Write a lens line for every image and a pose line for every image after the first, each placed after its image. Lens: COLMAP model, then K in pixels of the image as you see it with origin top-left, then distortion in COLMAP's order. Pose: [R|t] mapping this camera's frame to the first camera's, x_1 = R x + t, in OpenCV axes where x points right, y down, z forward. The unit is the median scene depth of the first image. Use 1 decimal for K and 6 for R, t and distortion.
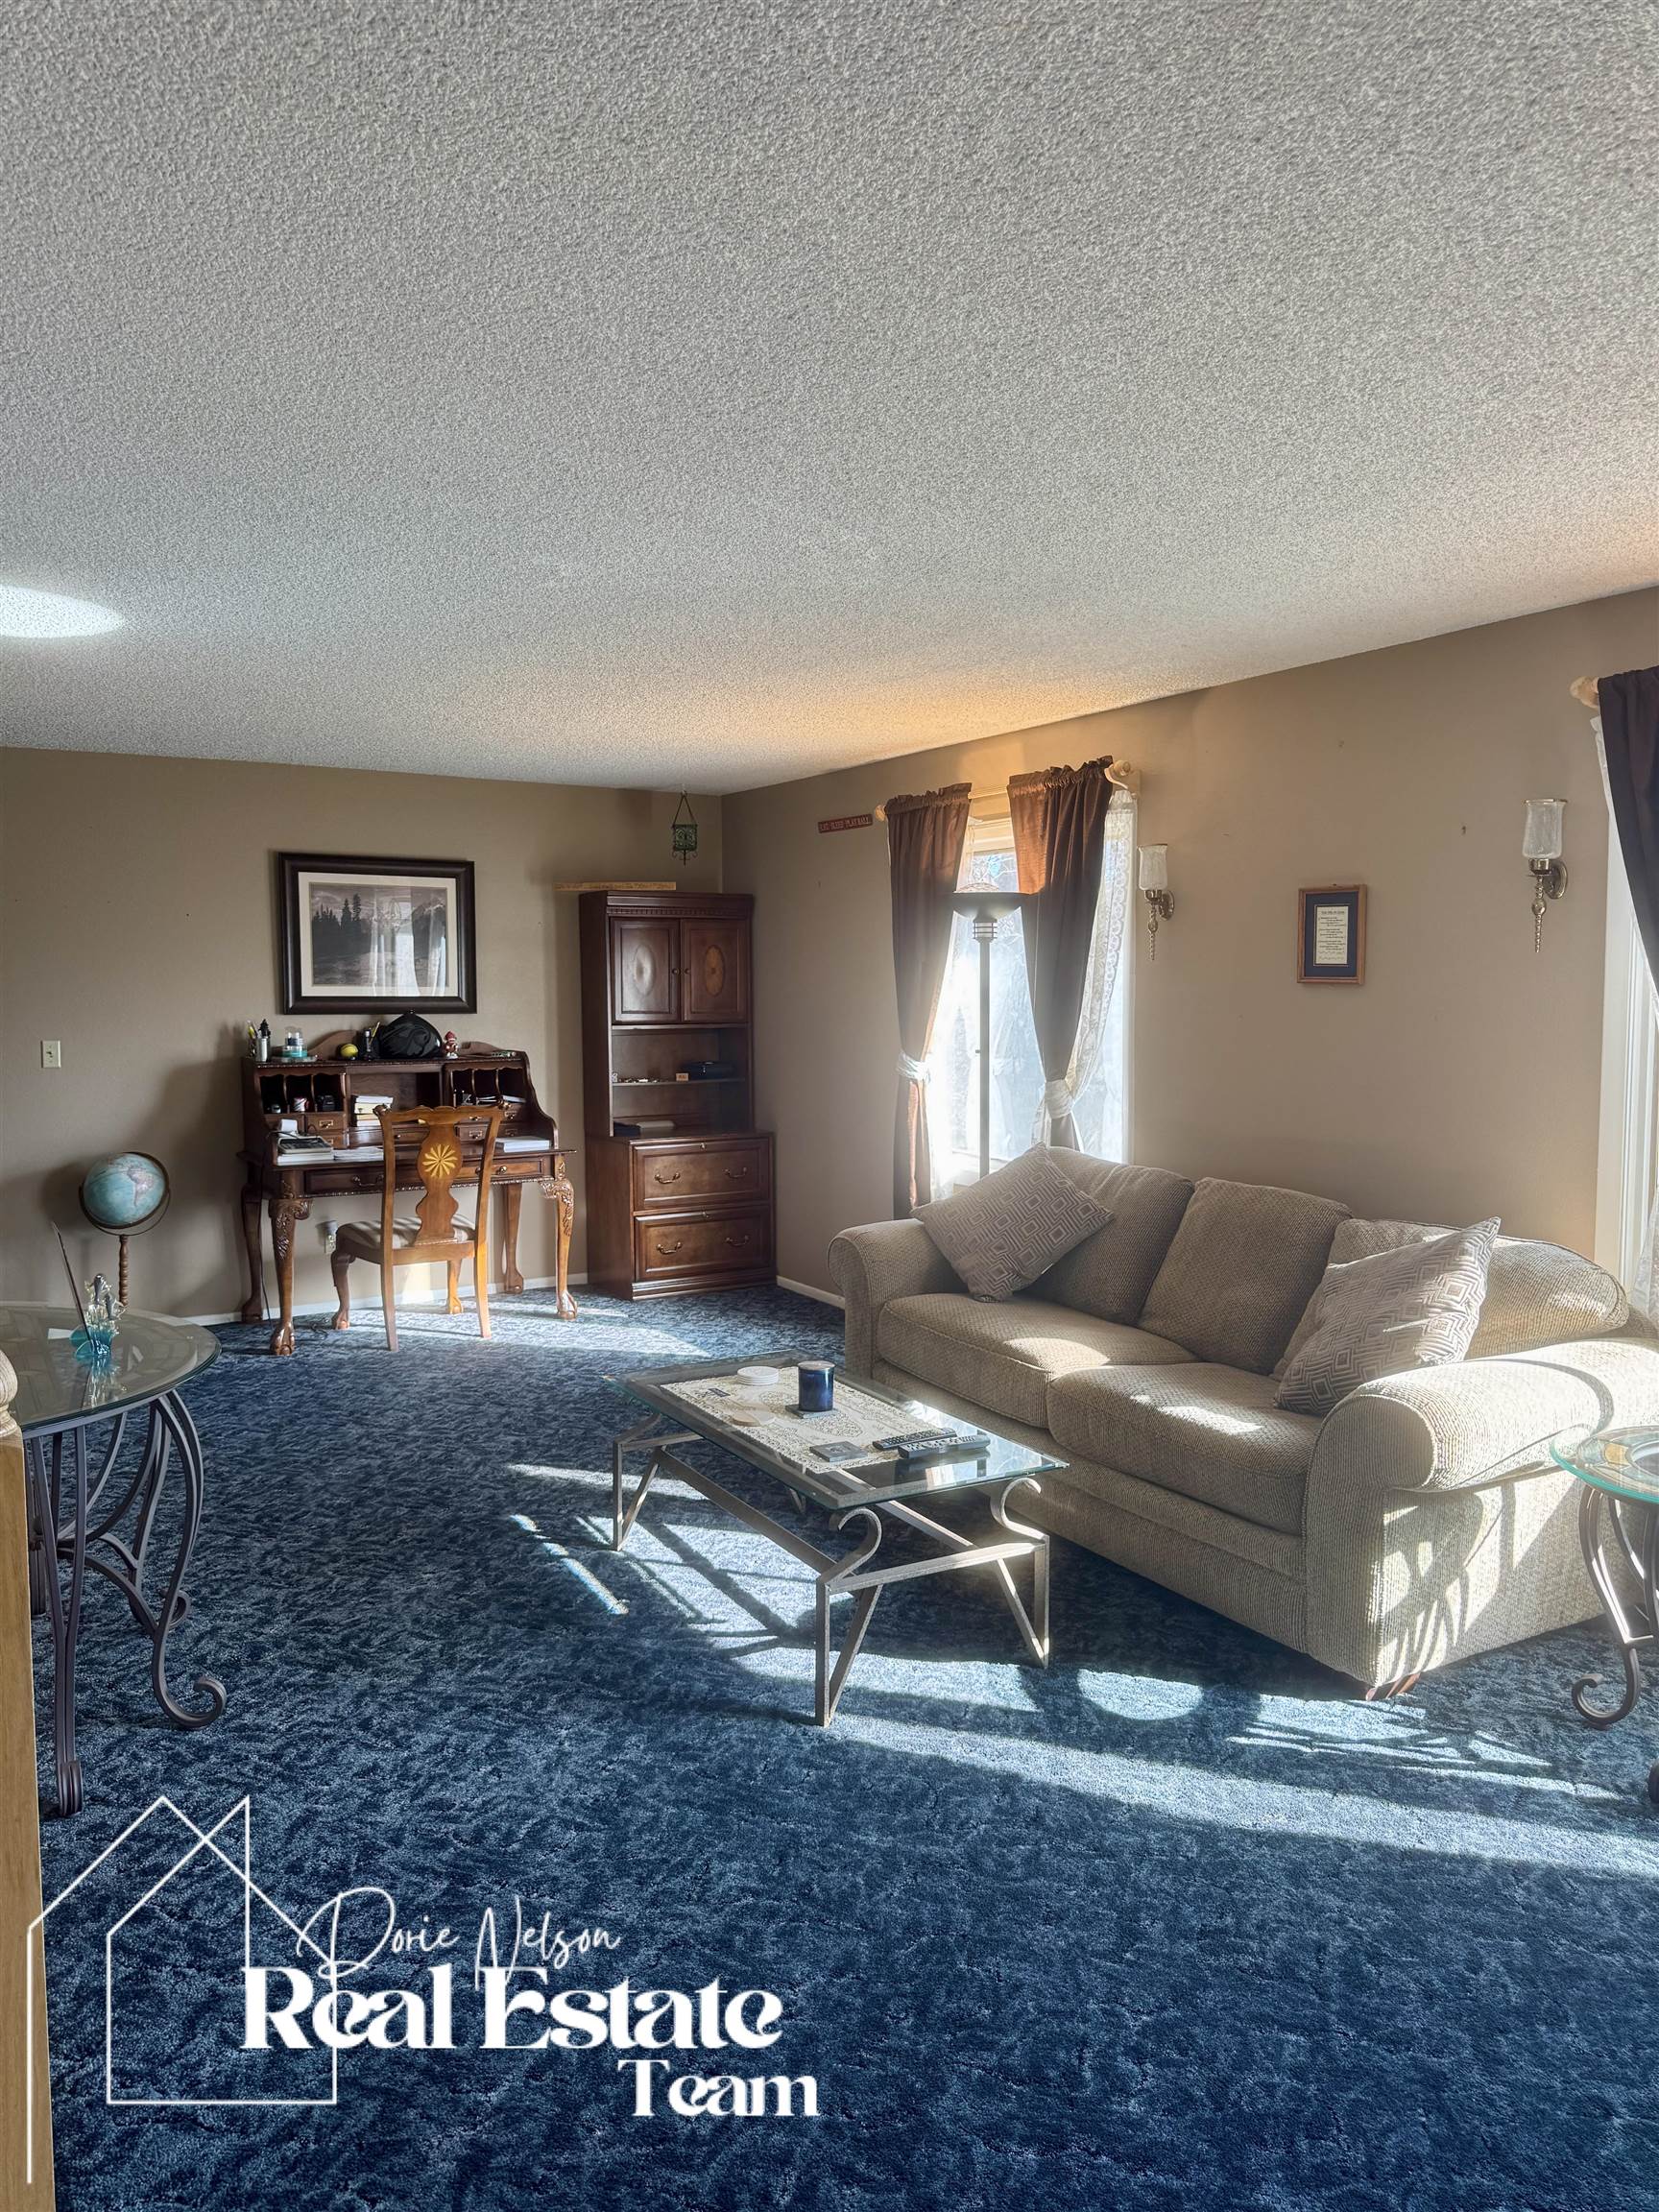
lens RADIAL K [[1545.1, 0, 829.5], [0, 1545.1, 1106.0], [0, 0, 1]] dist [0.086998, -0.130692]
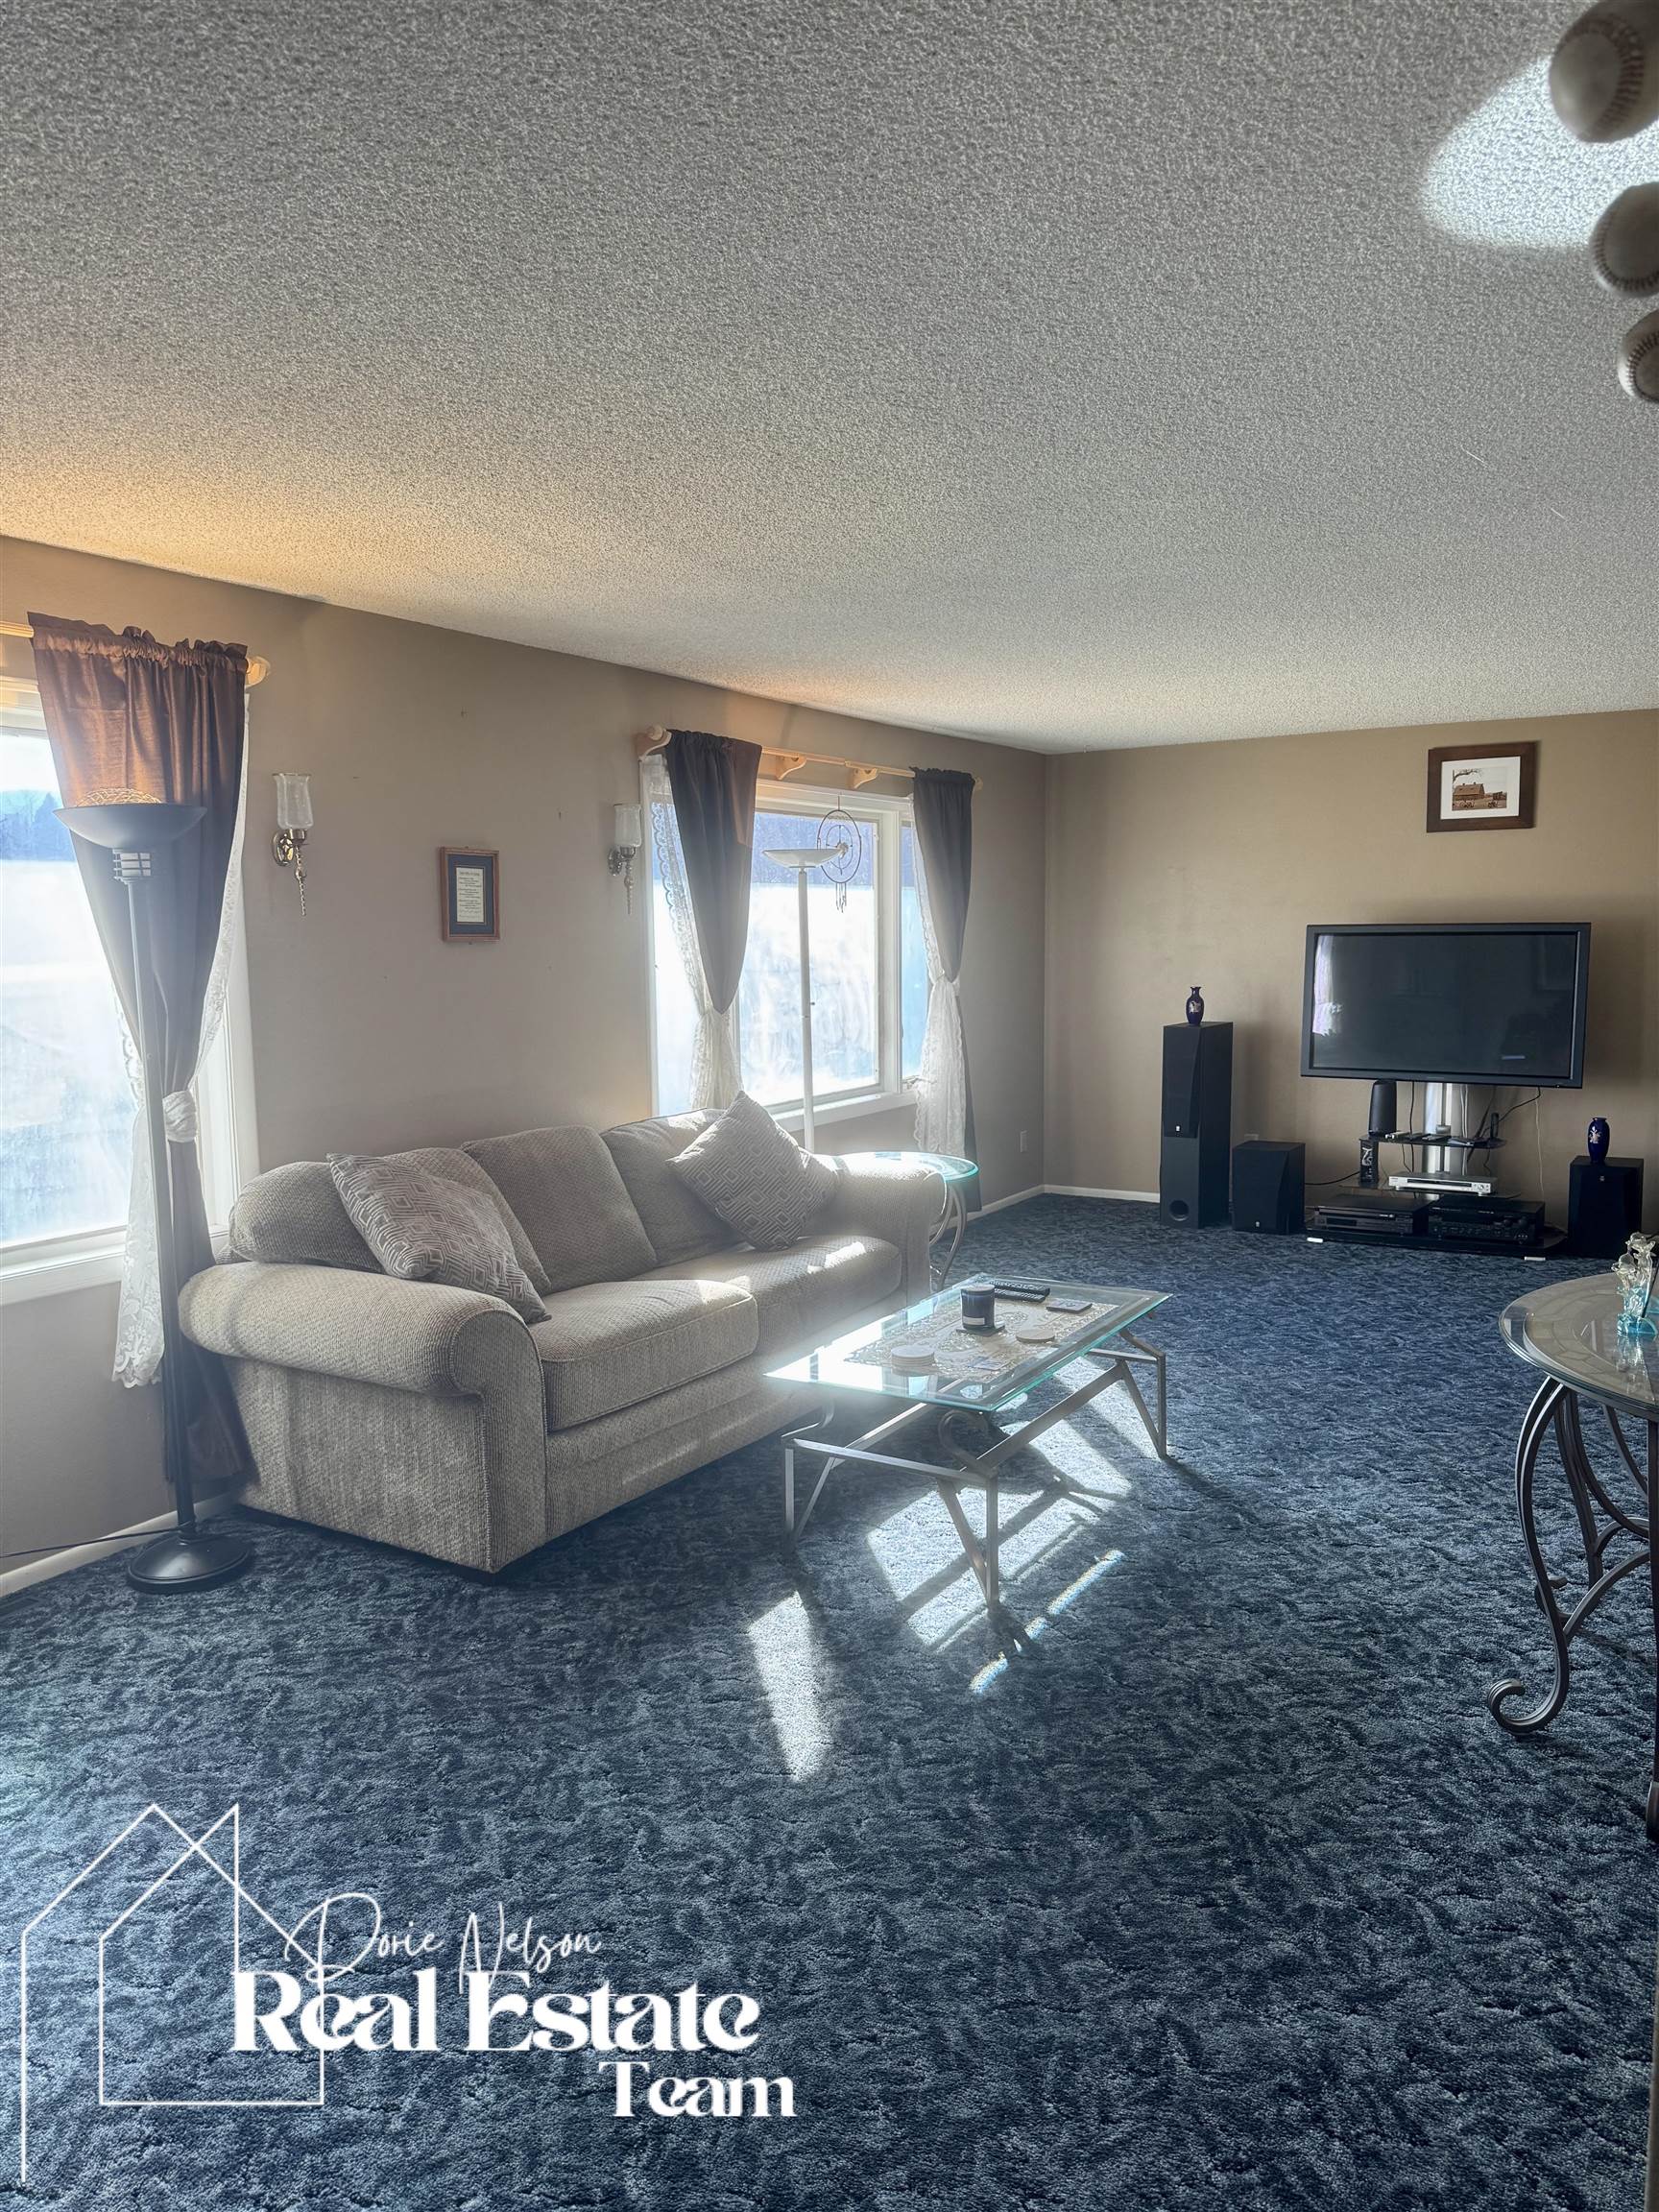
lens RADIAL K [[1545.1, 0, 829.5], [0, 1545.1, 1106.0], [0, 0, 1]] dist [0.086998, -0.130692]
pose [[-0.469895, -0.093739, 0.877731, -0.891063], [0.093388, 0.983486, 0.155029, -0.131991], [-0.877768, 0.154817, -0.453381, 1.552711]]
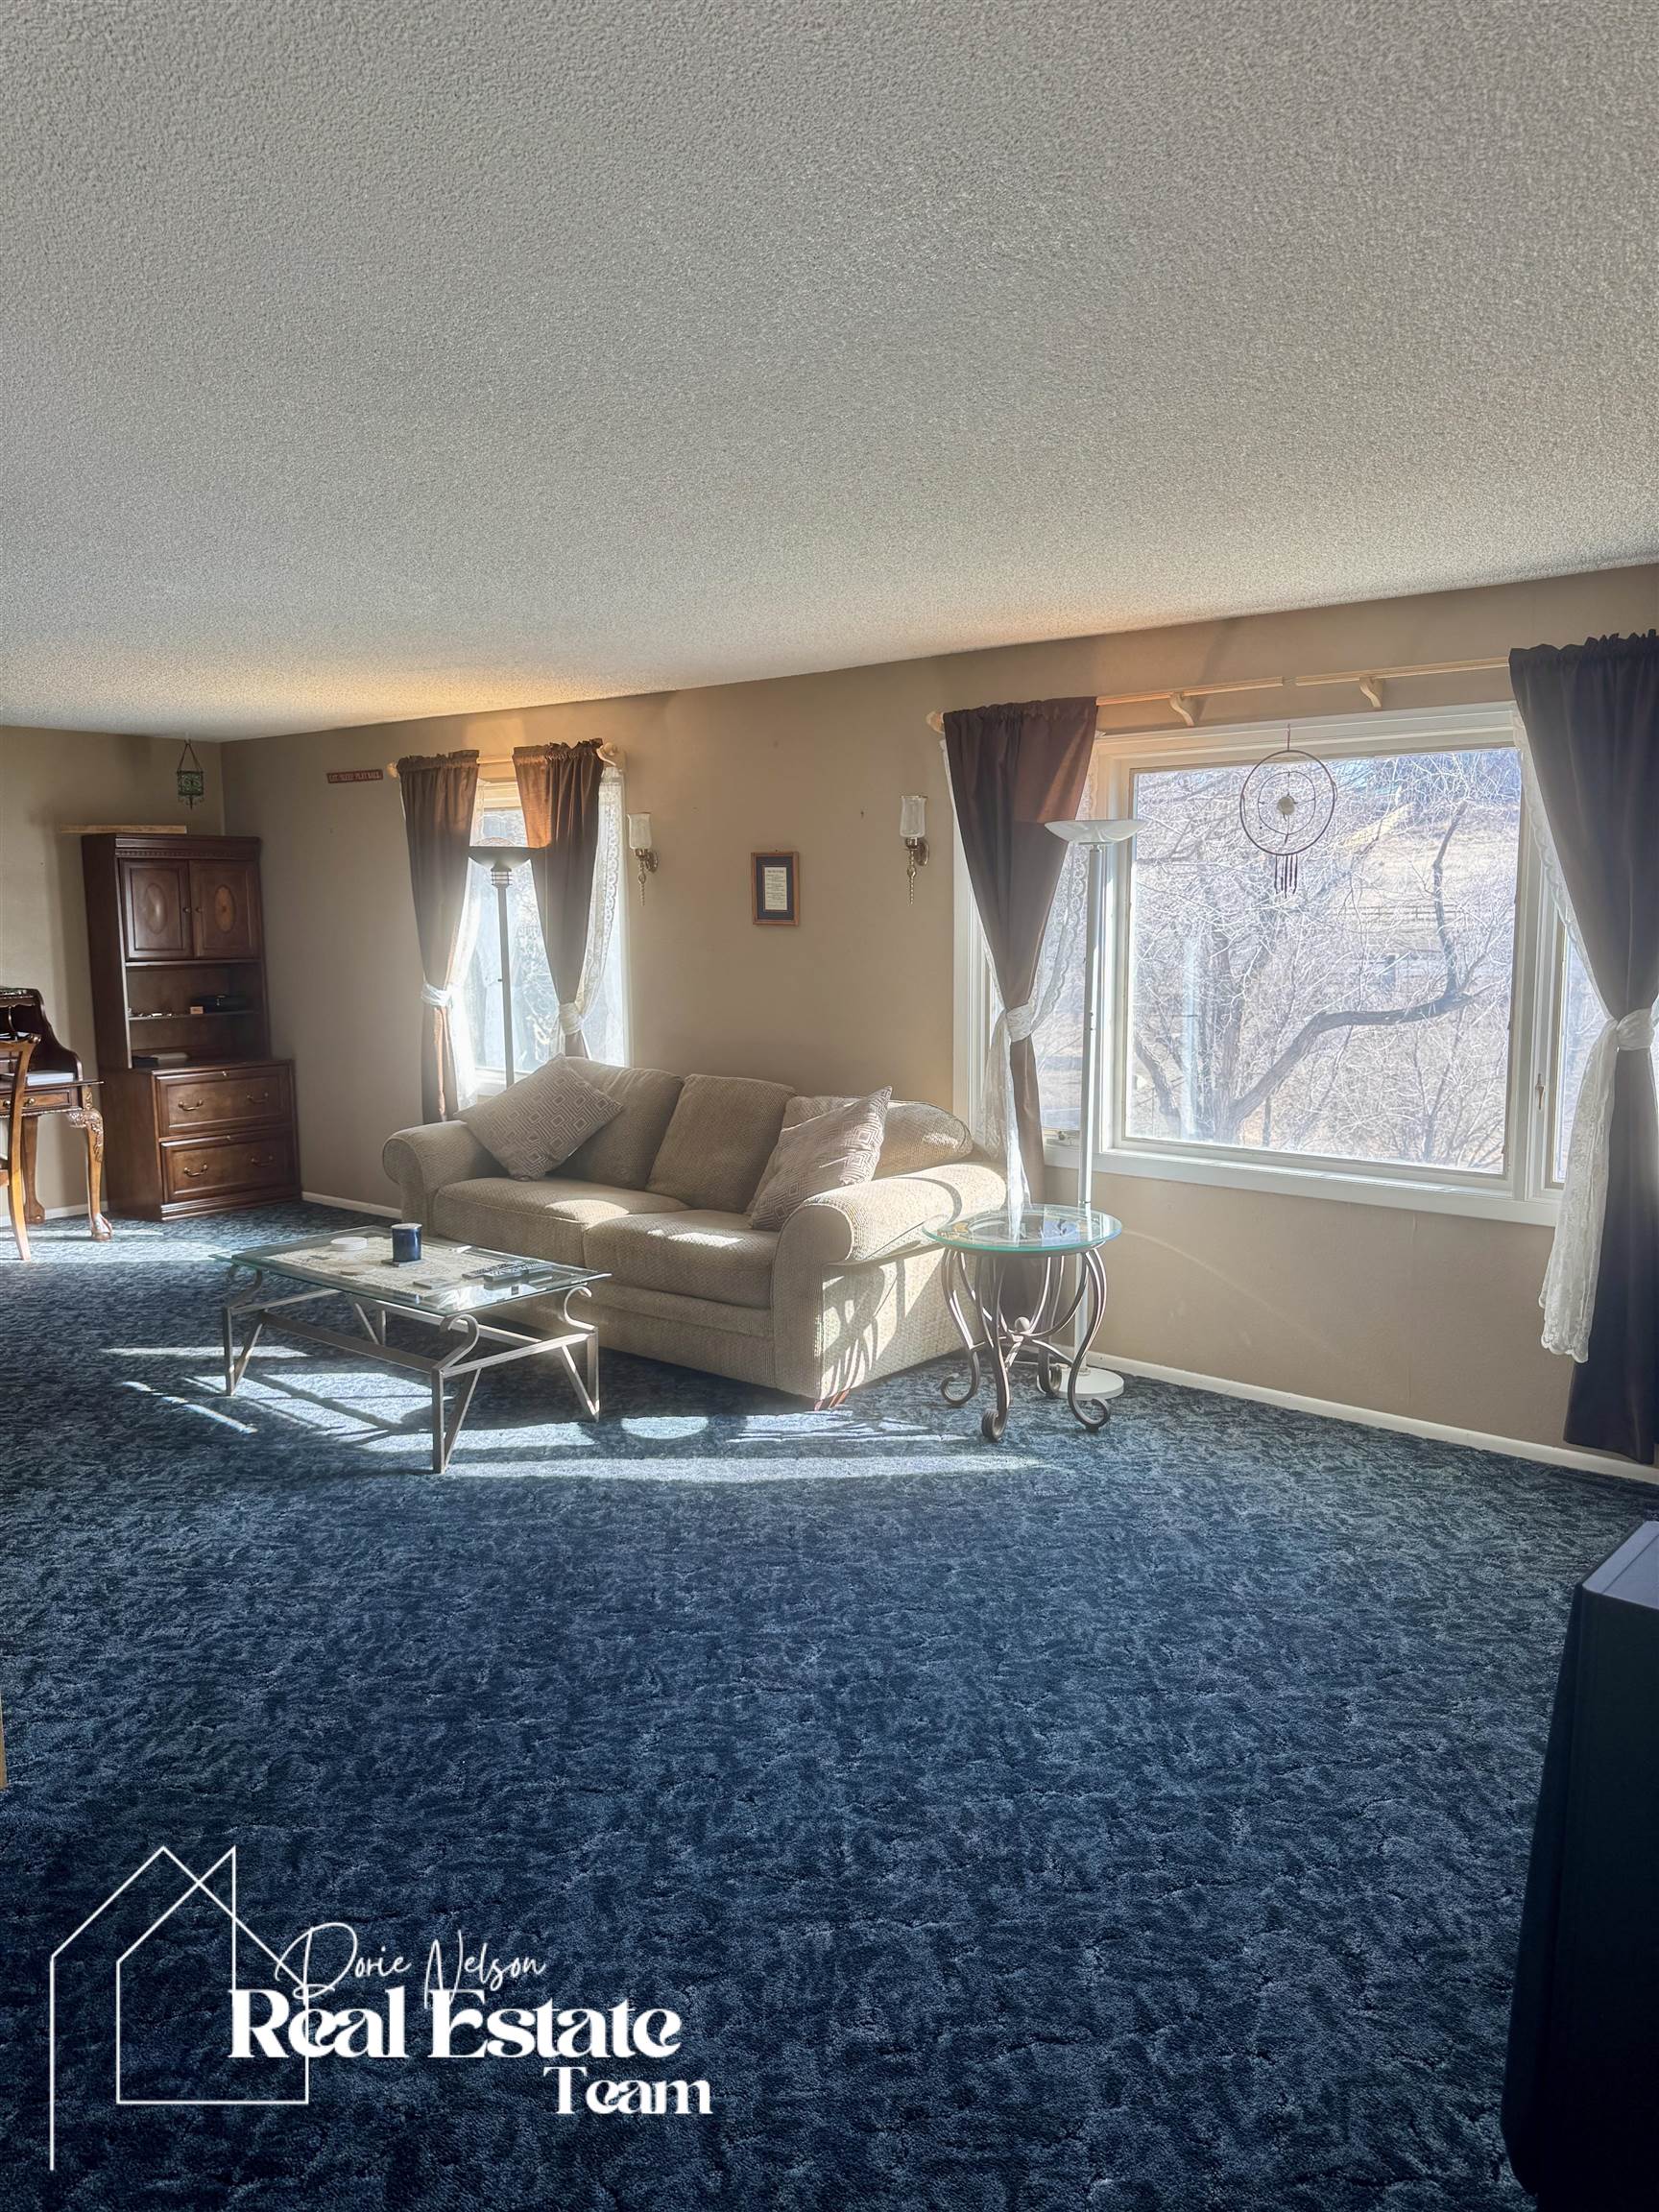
lens RADIAL K [[1541.9, 0, 829.5], [0, 1541.9, 1106.0], [0, 0, 1]] dist [0.183120, -0.392385]
pose [[0.940240, -0.045760, 0.337423, -0.110511], [0.031665, 0.998385, 0.047163, 0.019462], [-0.339036, -0.033660, 0.940171, -0.327024]]
